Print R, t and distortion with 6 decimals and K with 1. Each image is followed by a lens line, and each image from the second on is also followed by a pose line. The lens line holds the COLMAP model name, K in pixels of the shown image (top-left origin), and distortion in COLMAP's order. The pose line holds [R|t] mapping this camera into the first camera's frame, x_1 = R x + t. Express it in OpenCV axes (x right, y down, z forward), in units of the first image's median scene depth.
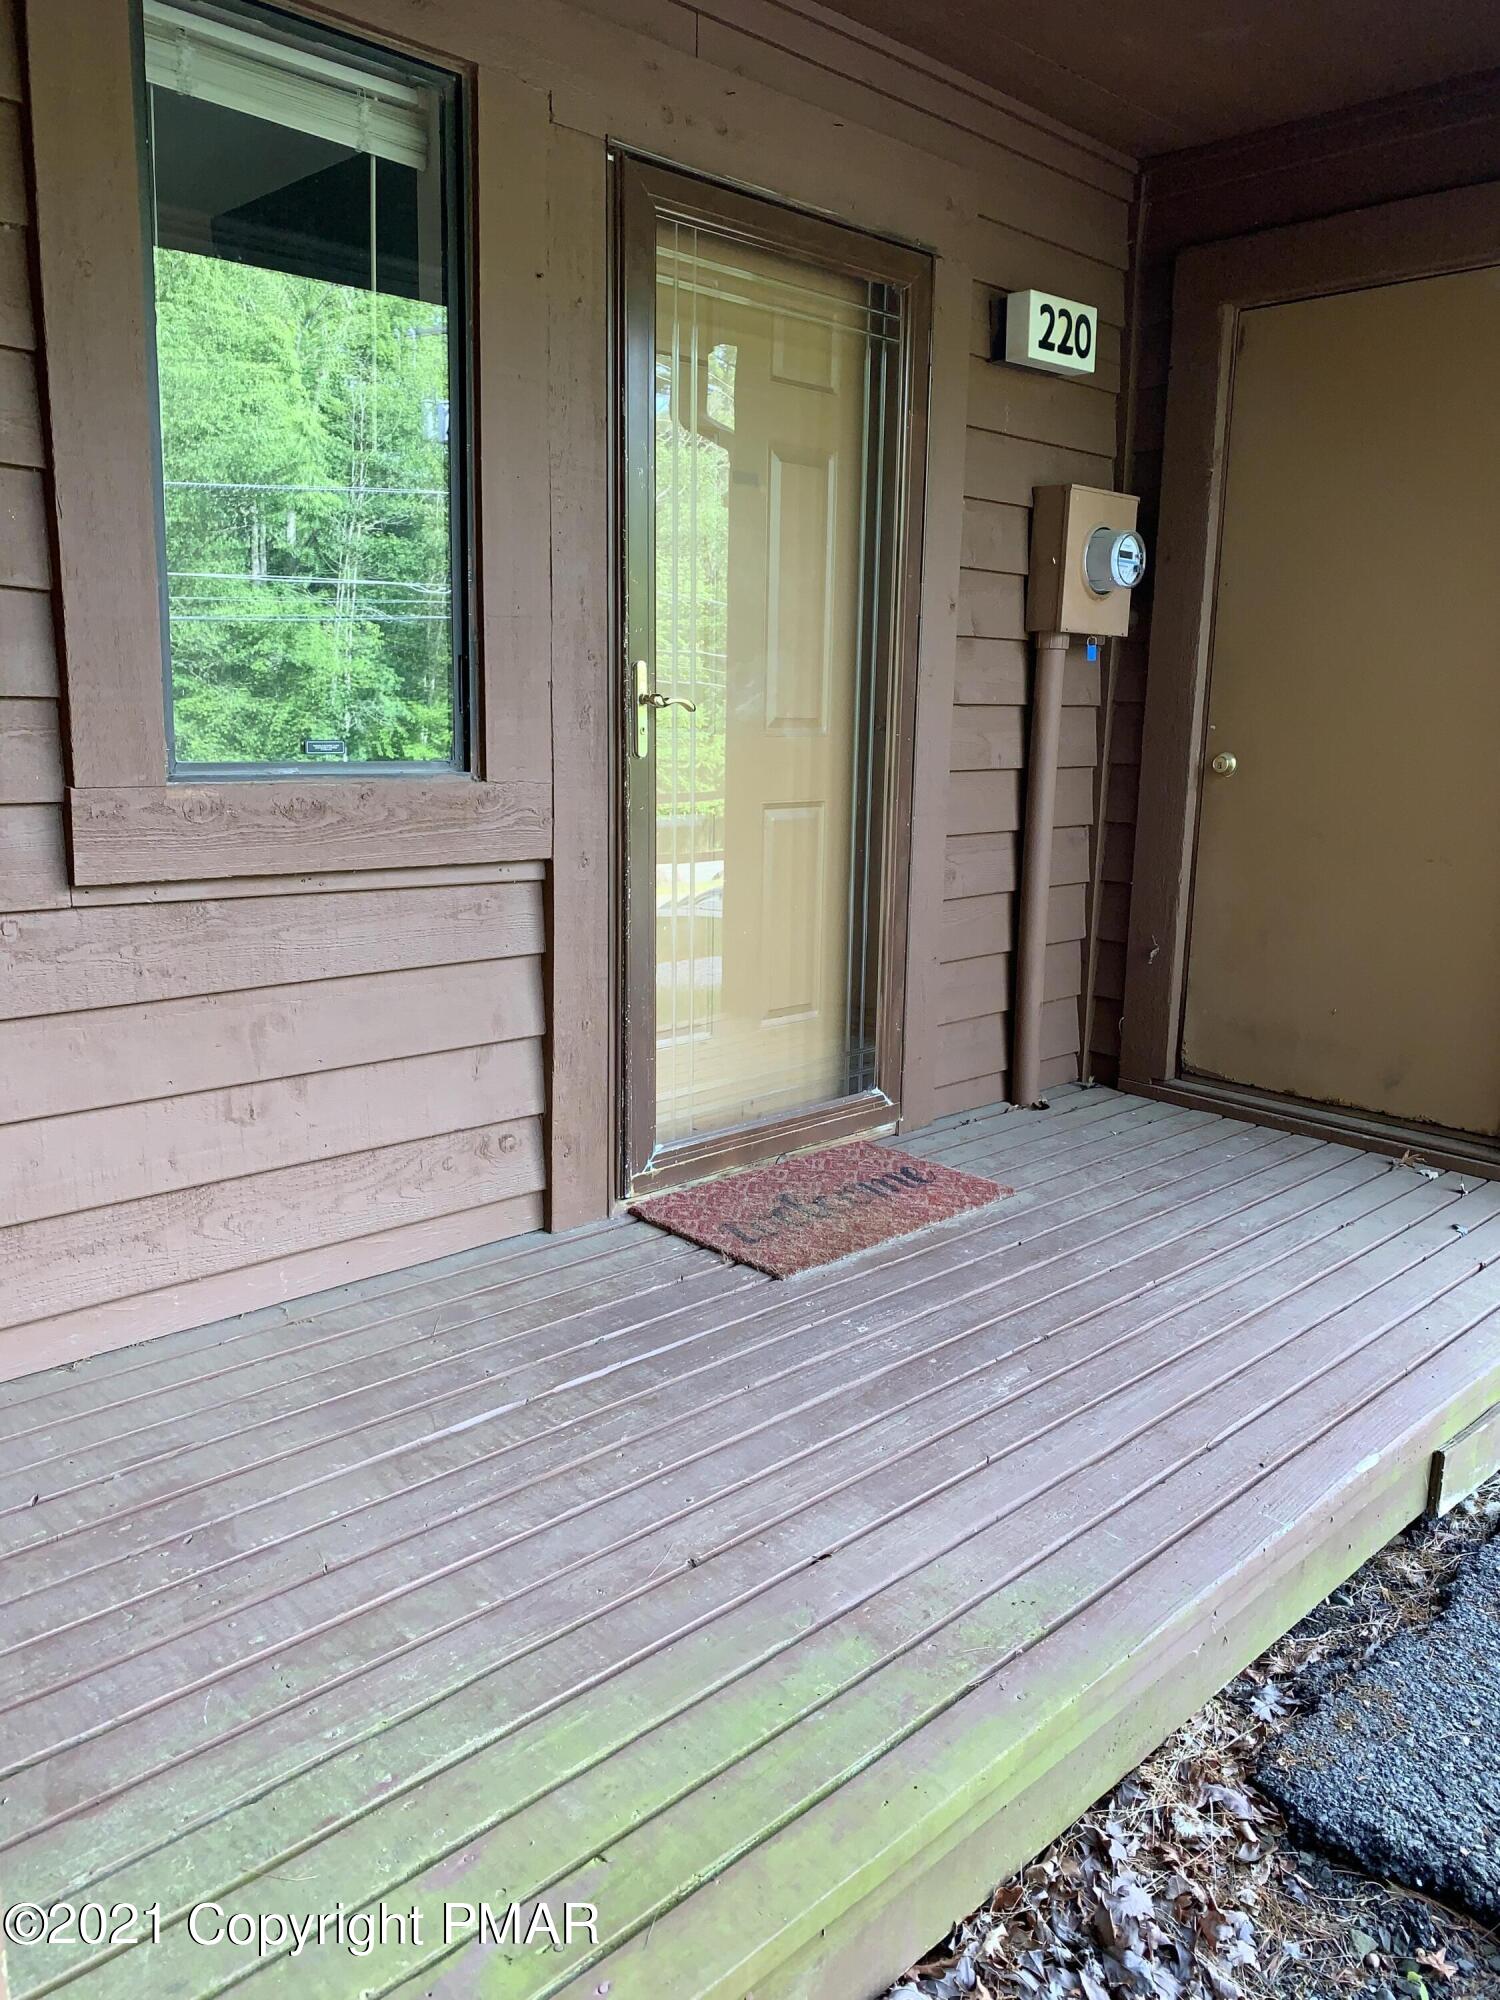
lens RADIAL K [[1505.5, 0, 750.0], [0, 1505.5, 1000.0], [0, 0, 1]] dist [0.008507, -0.003133]
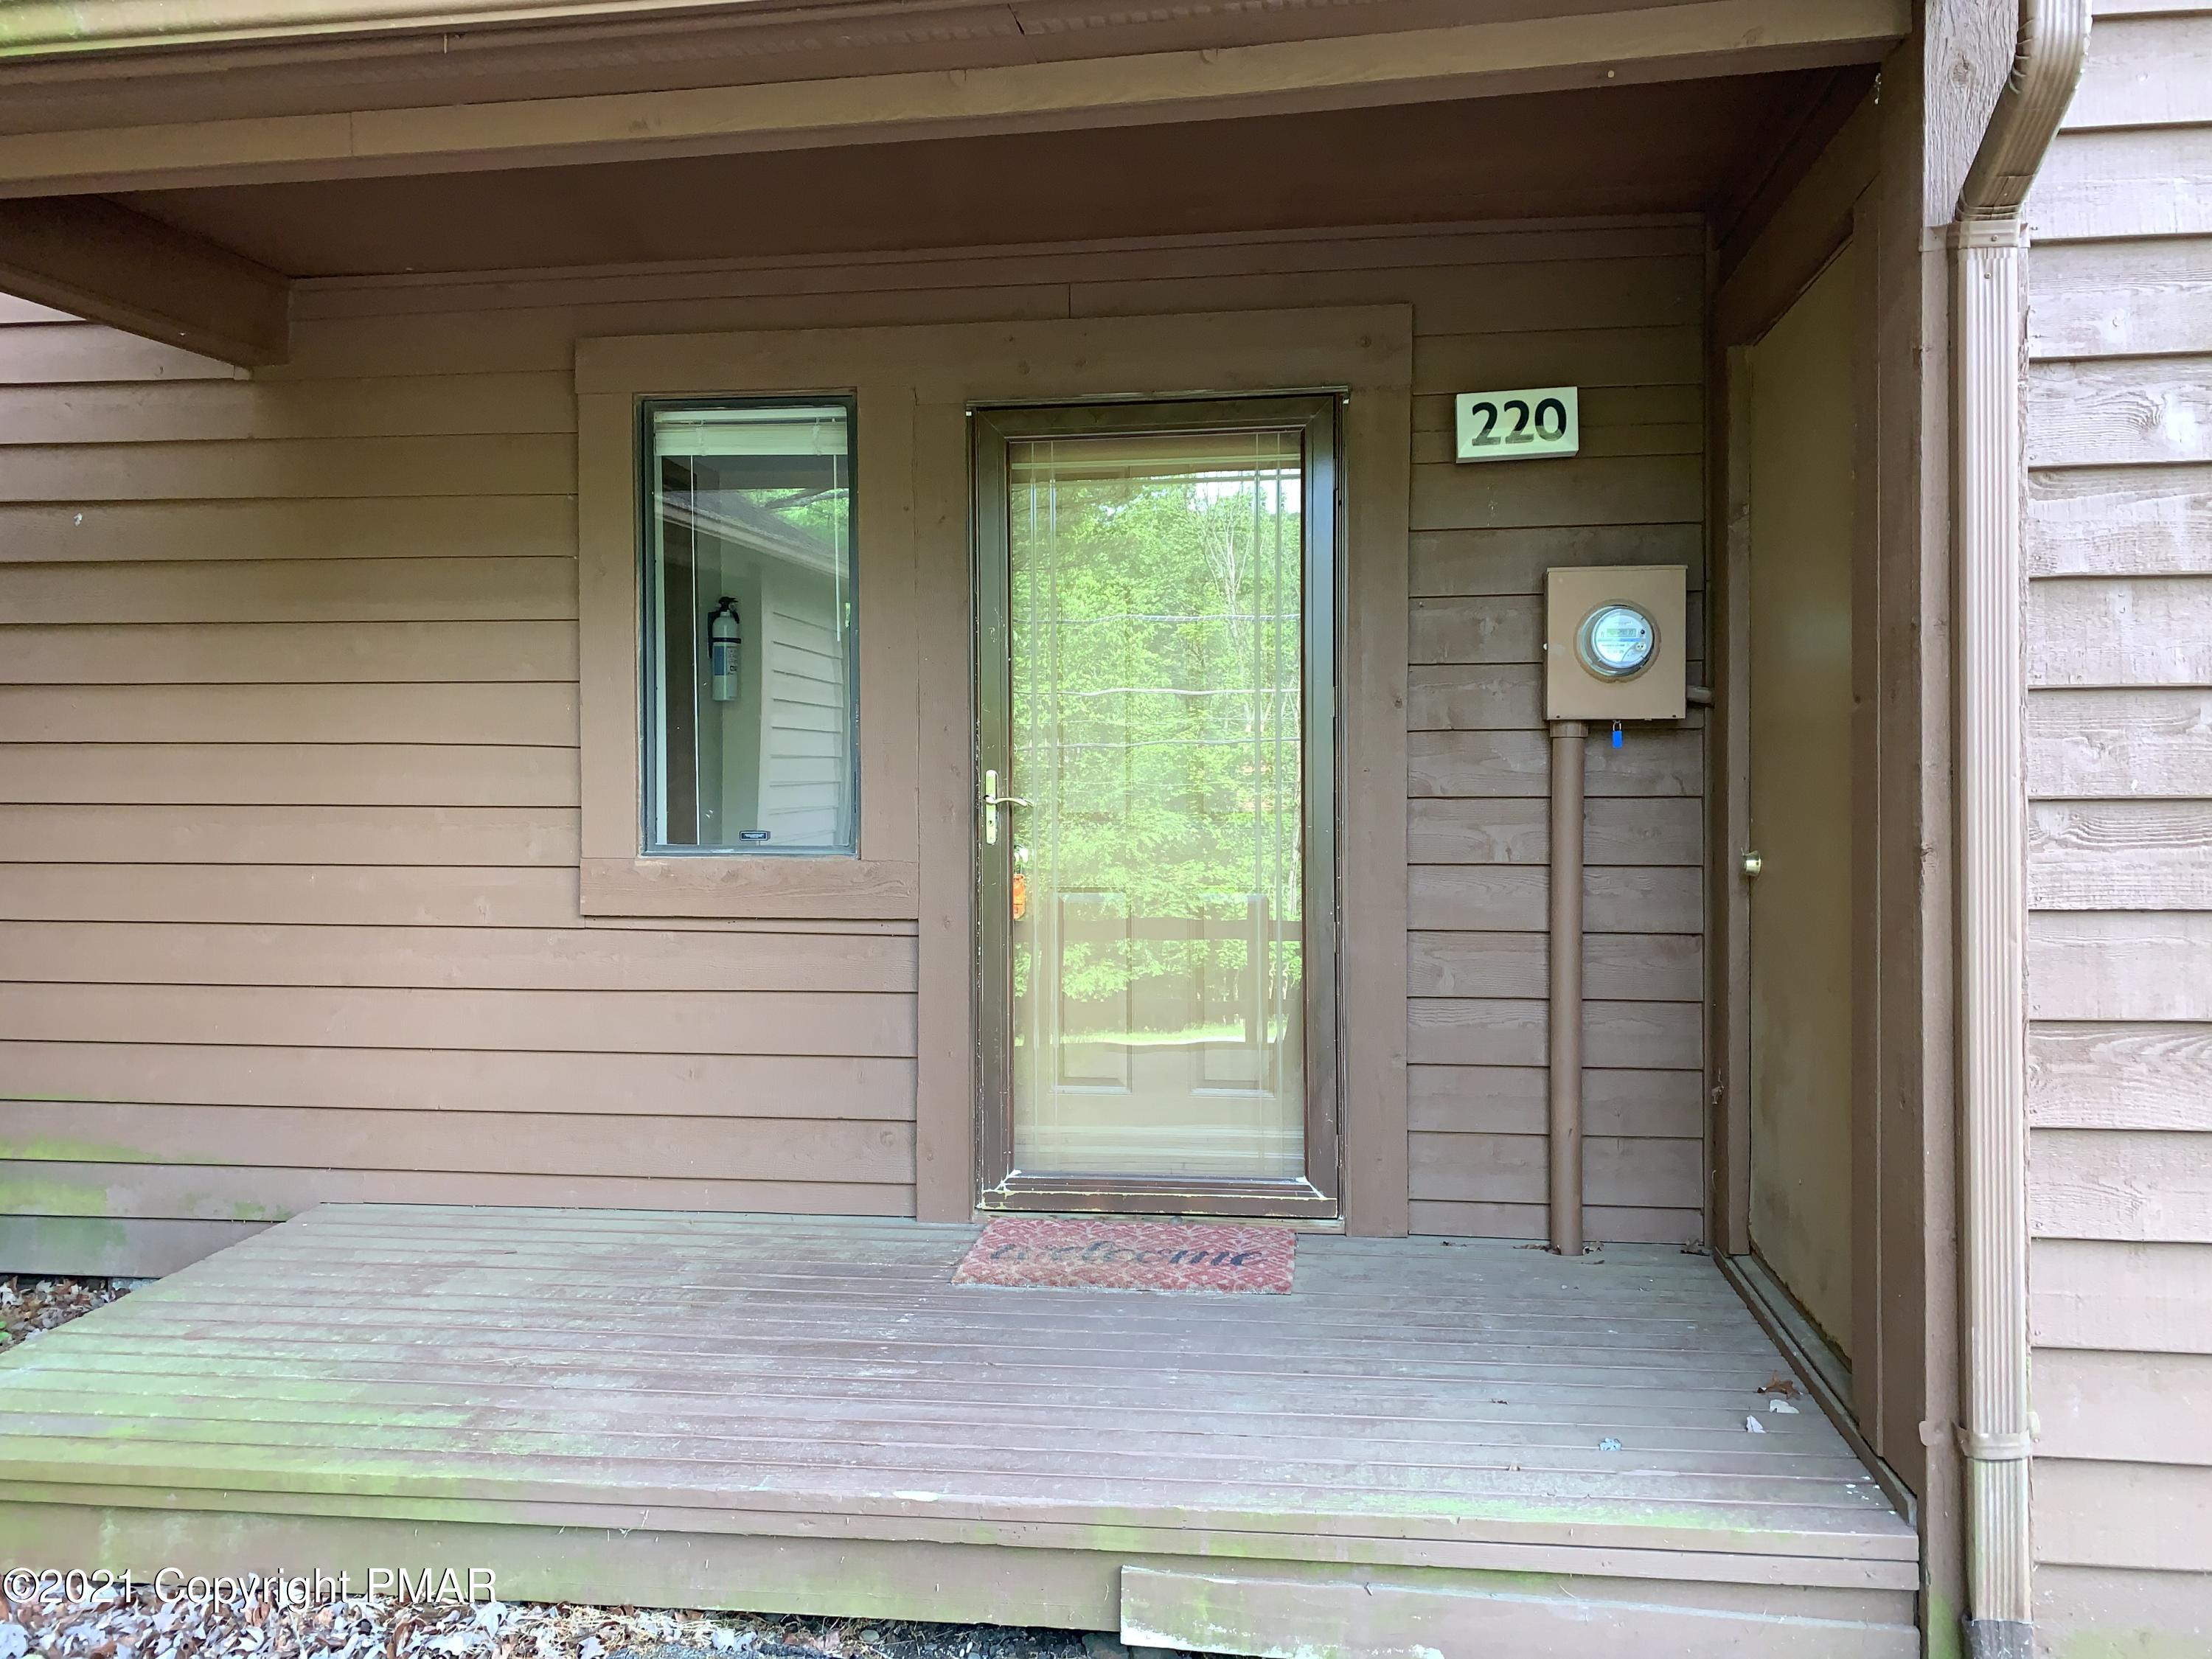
lens RADIAL K [[1665.1, 0, 1109.6], [0, 1665.1, 799.1], [0, 0, 1]] dist [0.008507, -0.003133]
pose [[0.617359, -0.017523, -0.786486, 1.137786], [-0.139899, 0.981371, -0.131680, -0.030765], [0.774142, 0.191322, 0.603407, 0.243878]]
